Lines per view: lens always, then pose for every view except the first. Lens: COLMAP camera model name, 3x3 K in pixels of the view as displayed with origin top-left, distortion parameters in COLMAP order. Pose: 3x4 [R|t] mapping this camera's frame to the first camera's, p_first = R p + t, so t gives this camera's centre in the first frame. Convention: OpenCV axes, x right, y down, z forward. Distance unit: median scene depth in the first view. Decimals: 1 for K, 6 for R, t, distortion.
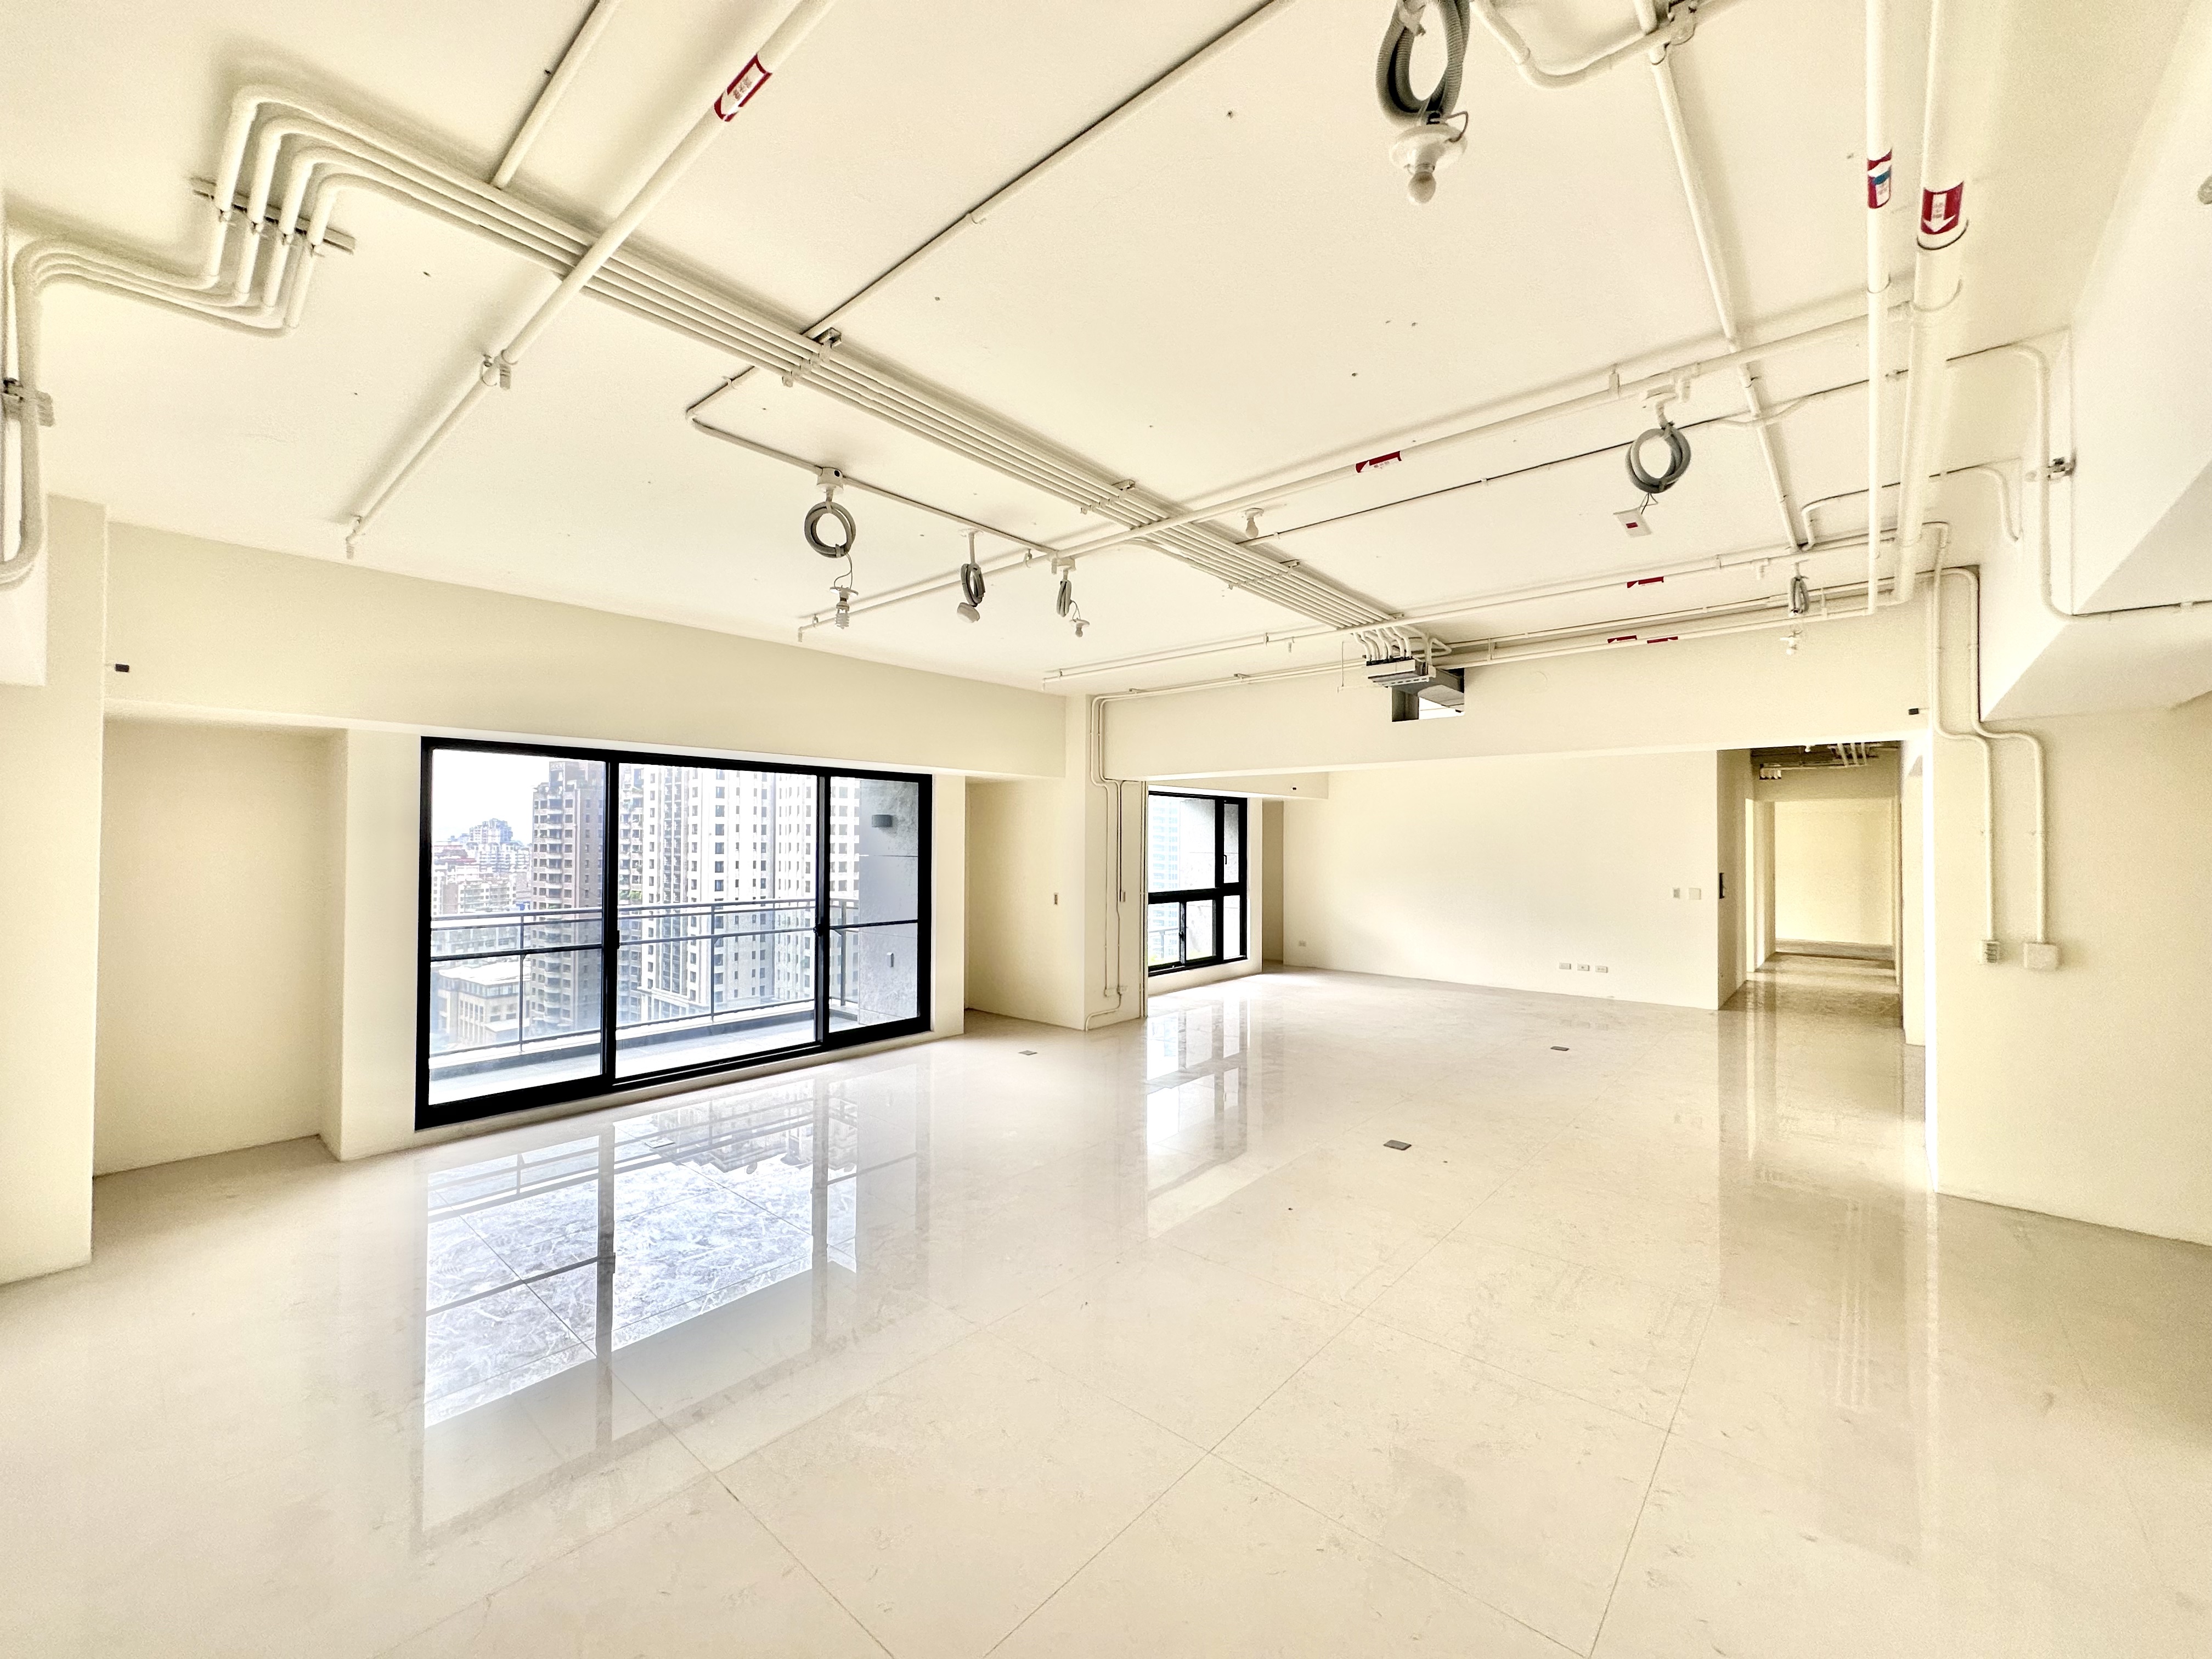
lens RADIAL K [[887.3, 0, 1101.4], [0, 887.3, 826.8], [0, 0, 1]] dist [-0.003989, -0.000739]
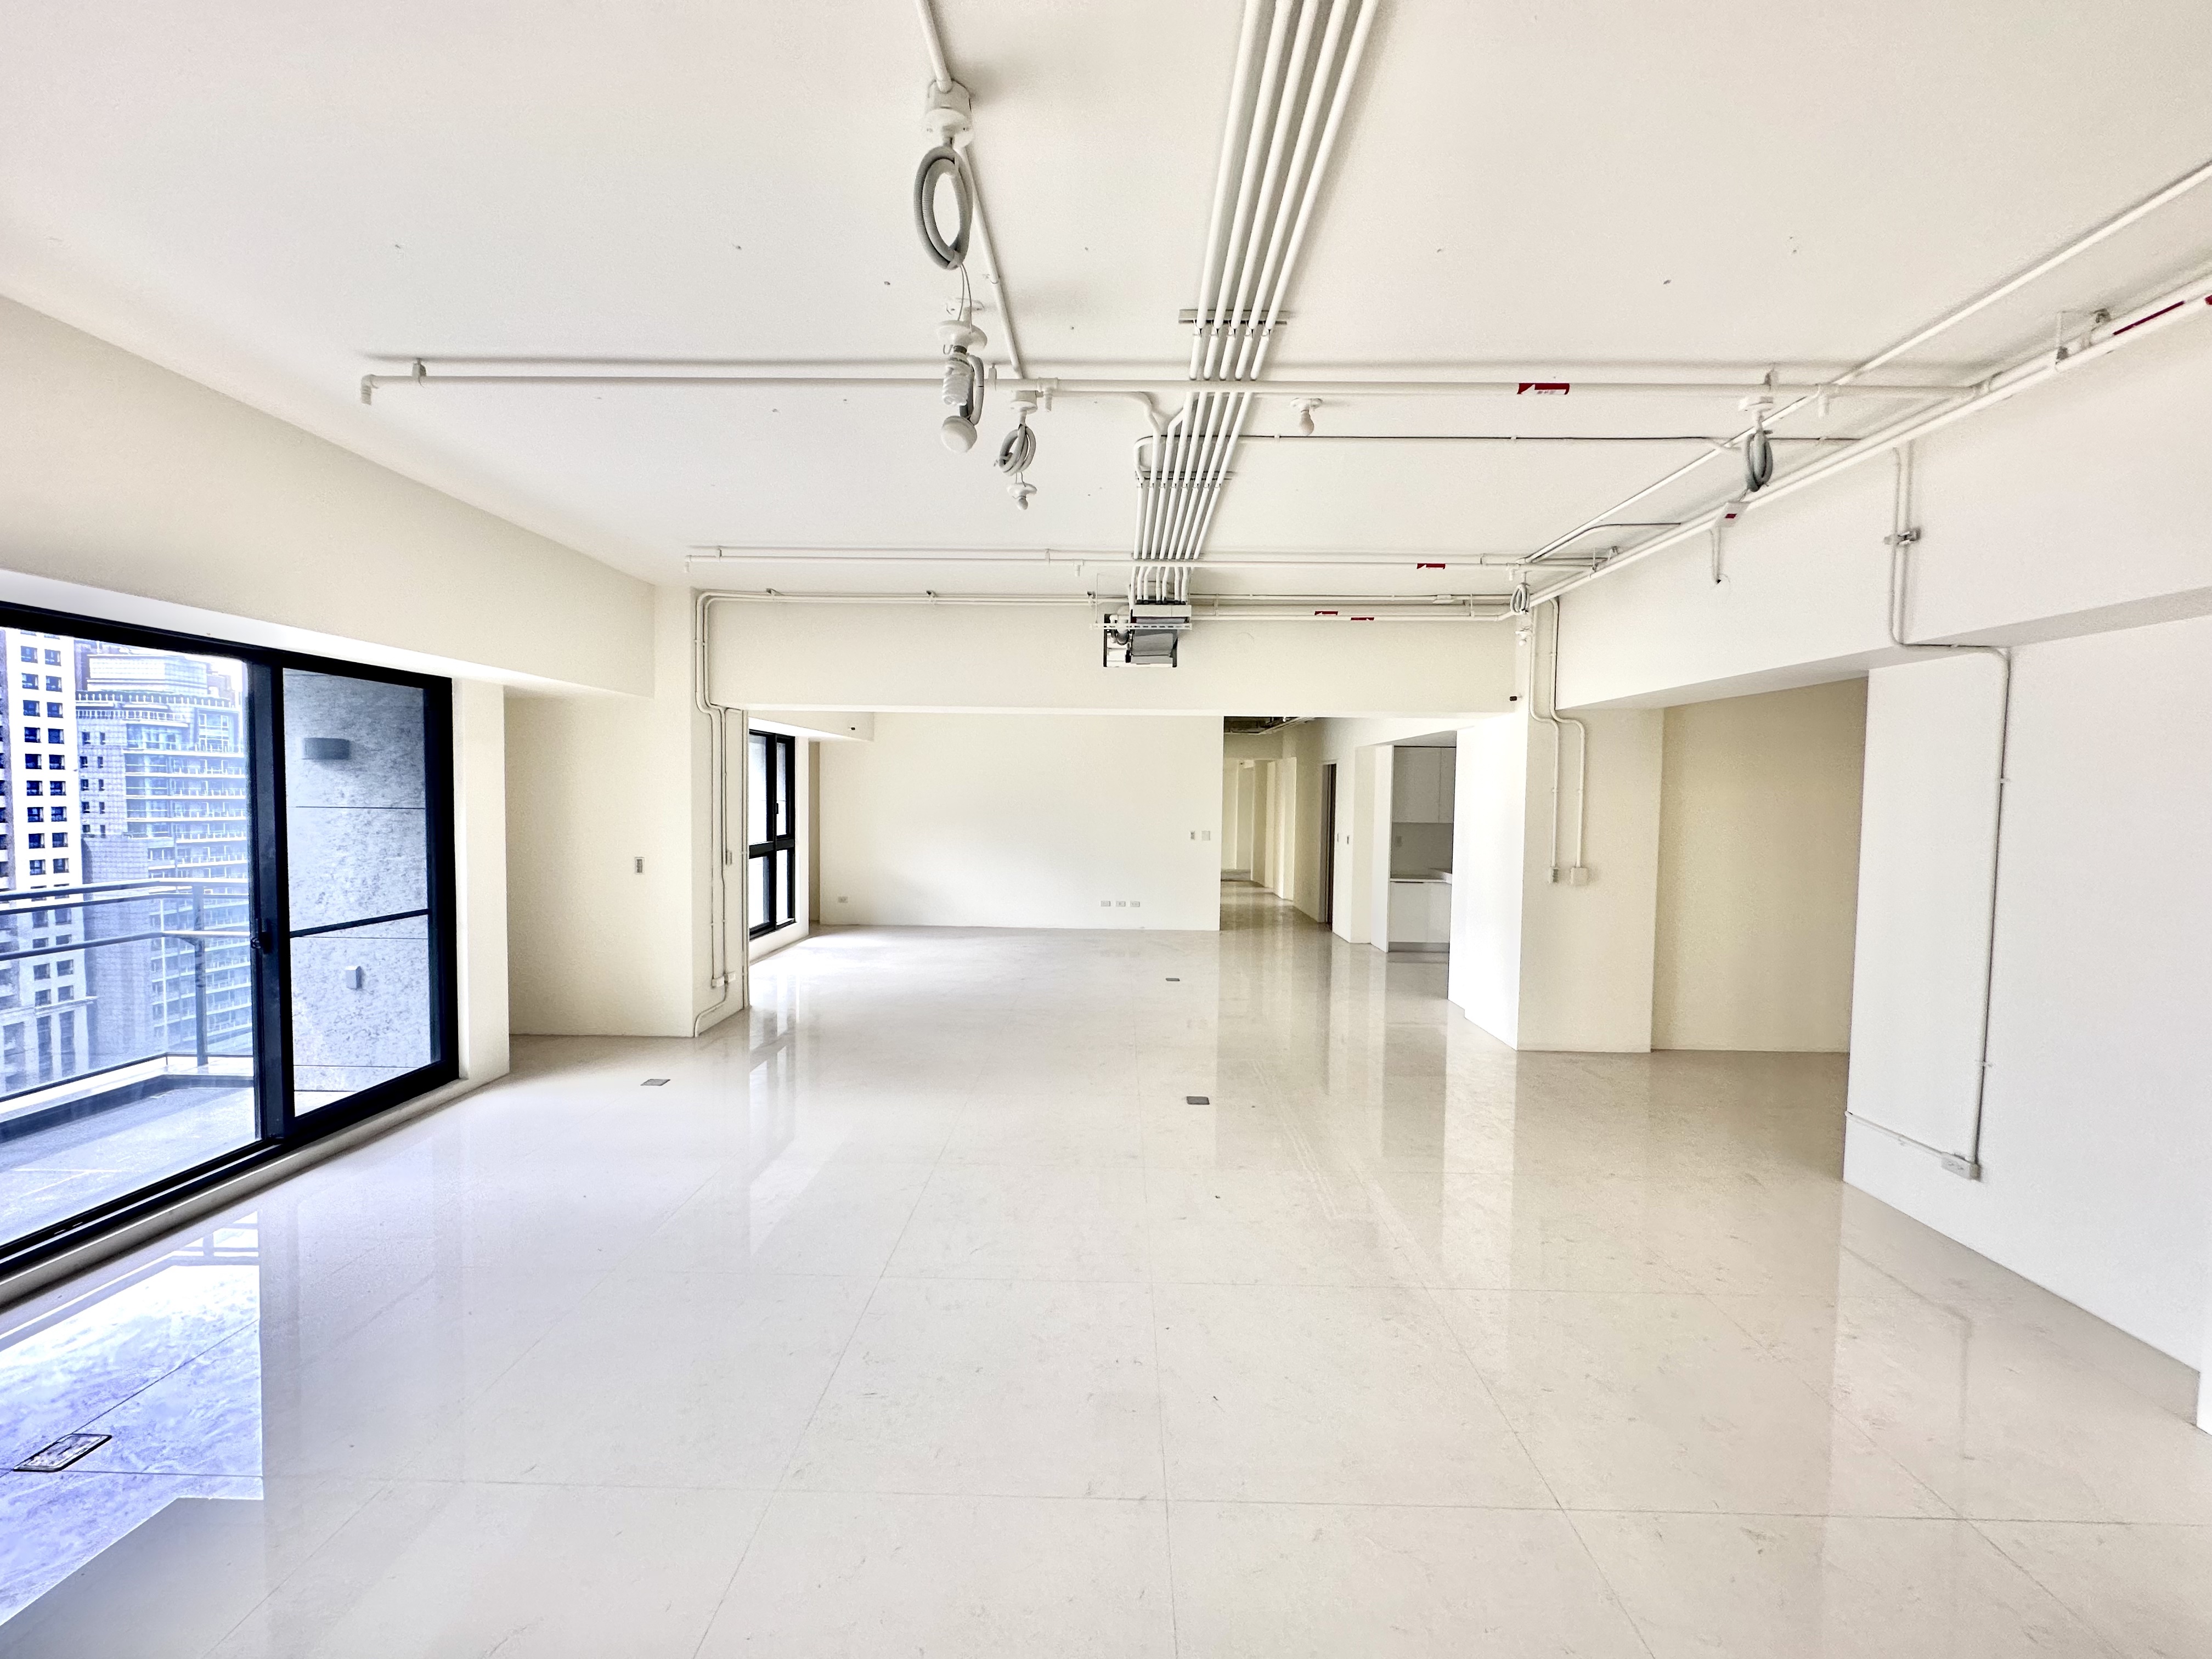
lens RADIAL K [[887.3, 0, 1109.3], [0, 887.3, 824.3], [0, 0, 1]] dist [-0.003989, -0.000739]
pose [[0.761524, -0.017028, 0.647913, -0.244467], [-0.021382, 0.998451, 0.051373, 0.002274], [-0.647783, -0.052976, 0.759980, 0.215406]]
